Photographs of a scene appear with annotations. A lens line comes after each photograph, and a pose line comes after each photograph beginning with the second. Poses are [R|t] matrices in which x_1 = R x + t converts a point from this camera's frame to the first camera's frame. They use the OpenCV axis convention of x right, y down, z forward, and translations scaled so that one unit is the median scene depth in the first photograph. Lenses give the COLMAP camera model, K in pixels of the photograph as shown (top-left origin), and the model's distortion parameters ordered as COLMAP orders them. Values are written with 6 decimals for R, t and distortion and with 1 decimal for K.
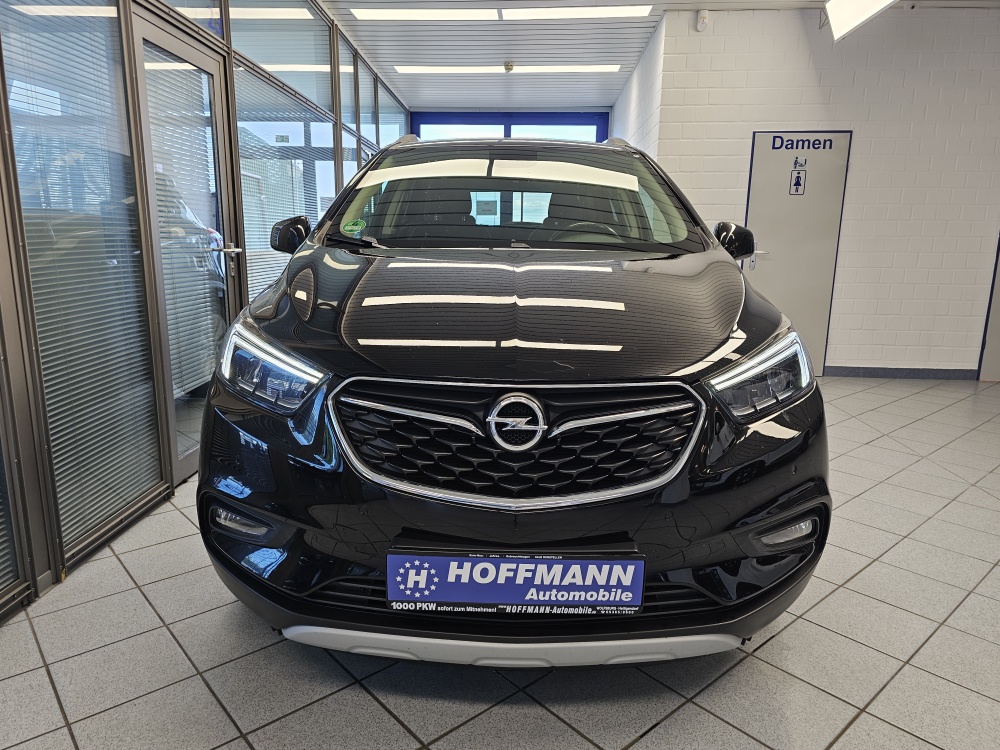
lens RADIAL K [[683.3, 0, 482.6], [0, 683.3, 380.9], [0, 0, 1]] dist [0.049081, -0.046593]
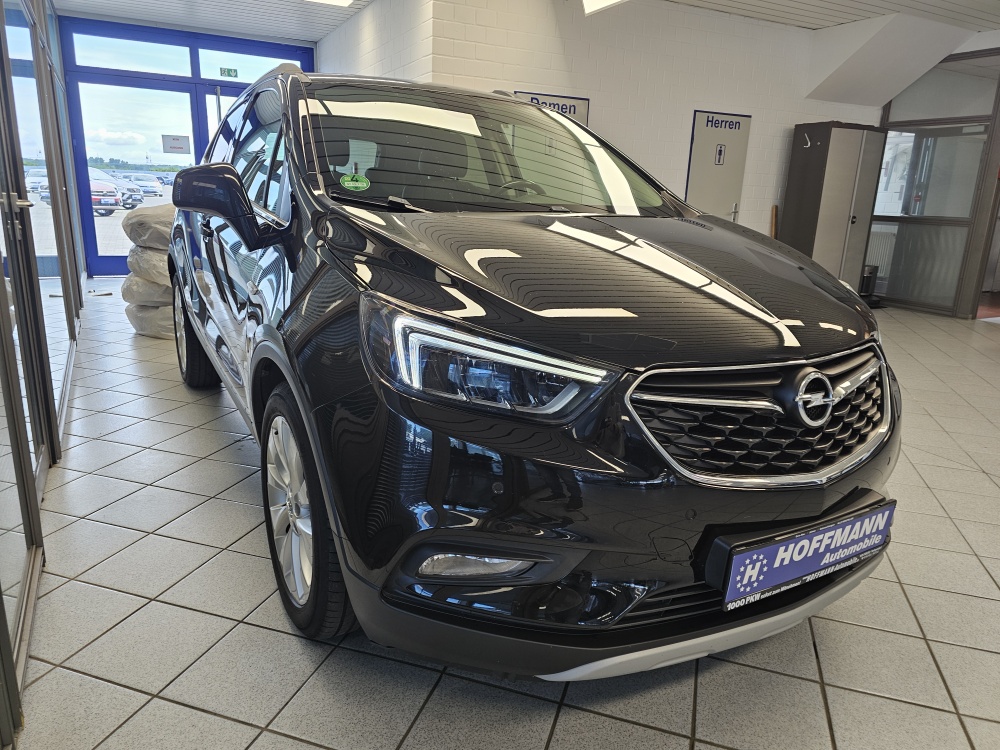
lens RADIAL K [[683.3, 0, 498.3], [0, 683.3, 373.6], [0, 0, 1]] dist [0.049081, -0.046593]
pose [[0.852987, -0.115674, 0.508953, -0.851072], [0.081780, 0.992708, 0.088559, -0.101762], [-0.515486, -0.033918, 0.856227, 0.366436]]
